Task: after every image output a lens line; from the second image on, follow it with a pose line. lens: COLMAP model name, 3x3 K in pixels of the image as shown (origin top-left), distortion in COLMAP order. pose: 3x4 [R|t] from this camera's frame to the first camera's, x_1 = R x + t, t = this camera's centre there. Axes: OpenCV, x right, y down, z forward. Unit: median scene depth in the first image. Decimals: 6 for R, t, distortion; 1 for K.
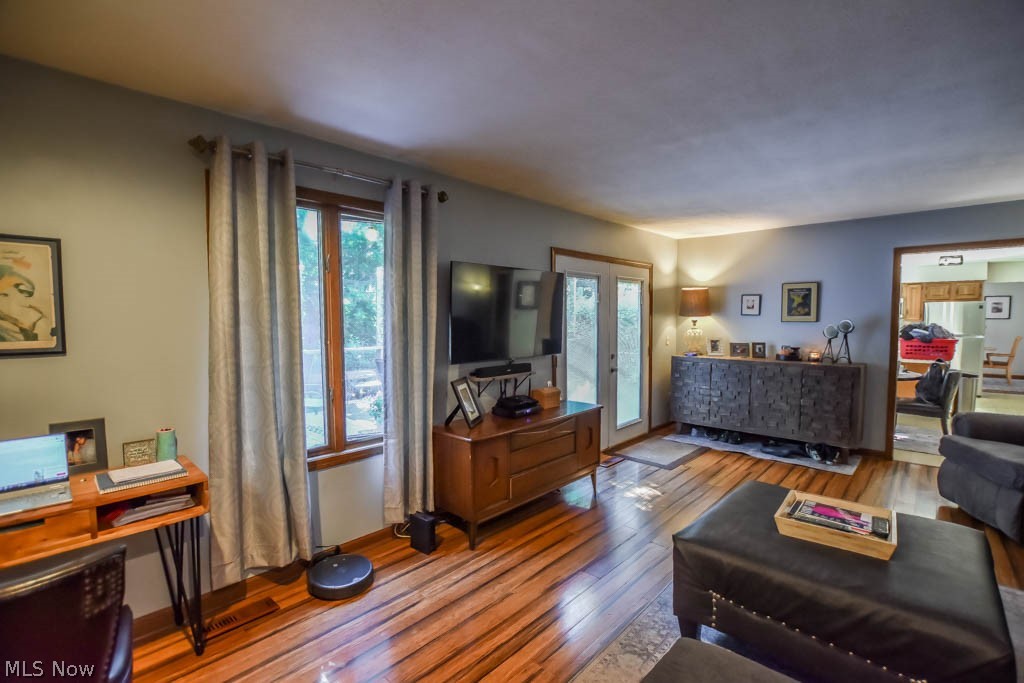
lens RADIAL K [[463.0, 0, 514.5], [0, 463.0, 342.2], [0, 0, 1]] dist [-0.029592, -0.000005]
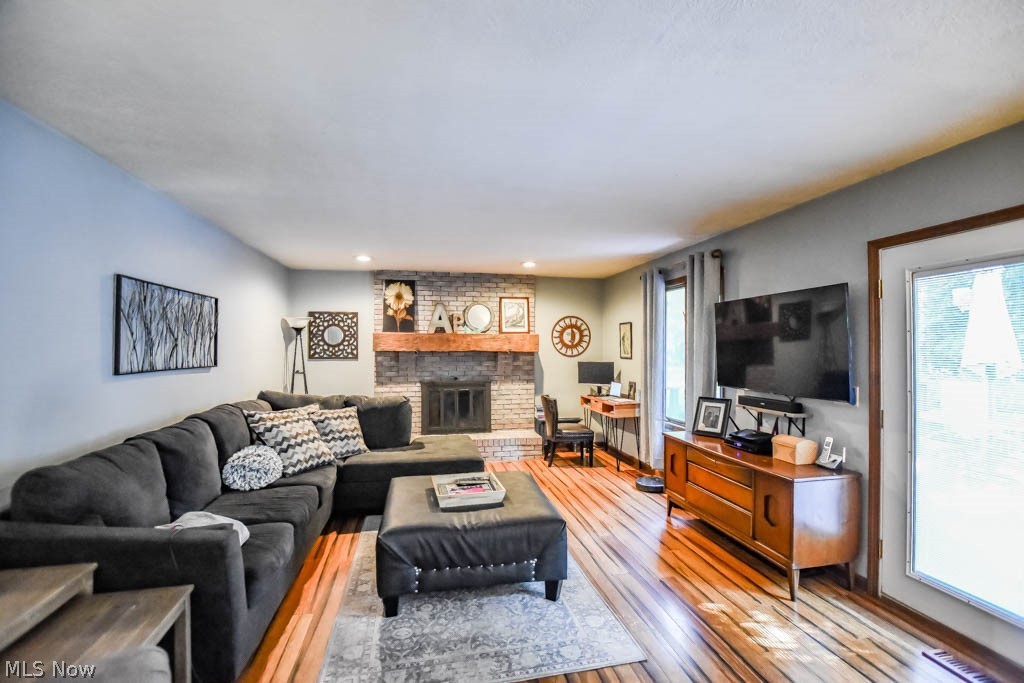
lens RADIAL K [[463.0, 0, 514.5], [0, 463.0, 342.2], [0, 0, 1]] dist [-0.029592, -0.000005]
pose [[-0.587900, -0.002728, -0.808929, 1.213021], [-0.036094, 0.999087, 0.022862, -0.079342], [0.808128, 0.042638, -0.587462, 1.321008]]
